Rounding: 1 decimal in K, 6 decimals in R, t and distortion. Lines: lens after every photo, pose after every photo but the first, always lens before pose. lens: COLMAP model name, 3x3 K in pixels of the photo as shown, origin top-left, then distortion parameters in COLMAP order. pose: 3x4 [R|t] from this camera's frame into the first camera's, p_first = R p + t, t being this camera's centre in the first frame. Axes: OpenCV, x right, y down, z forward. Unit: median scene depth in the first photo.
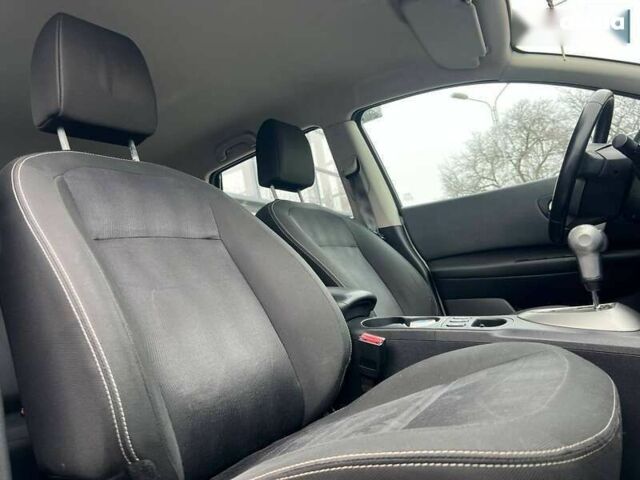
lens RADIAL K [[479.6, 0, 323.3], [0, 479.6, 244.2], [0, 0, 1]] dist [0.037209, 0.000830]
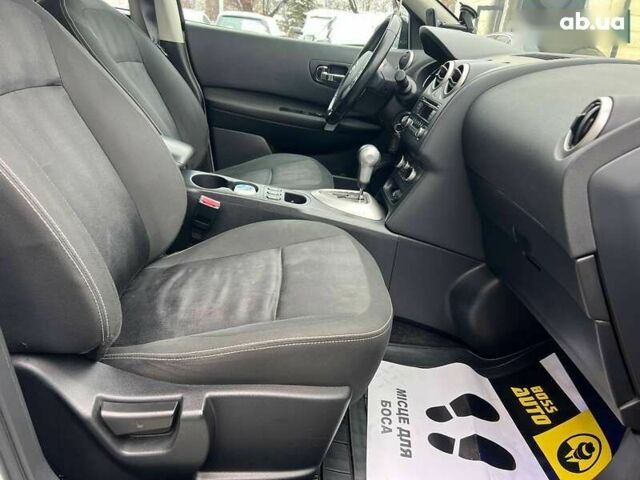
lens RADIAL K [[479.6, 0, 323.3], [0, 479.6, 244.2], [0, 0, 1]] dist [0.037209, 0.000830]
pose [[0.776268, -0.012208, 0.630285, -0.268273], [-0.298885, 0.873170, 0.385023, -0.160512], [-0.555045, -0.487264, 0.674165, -0.028699]]
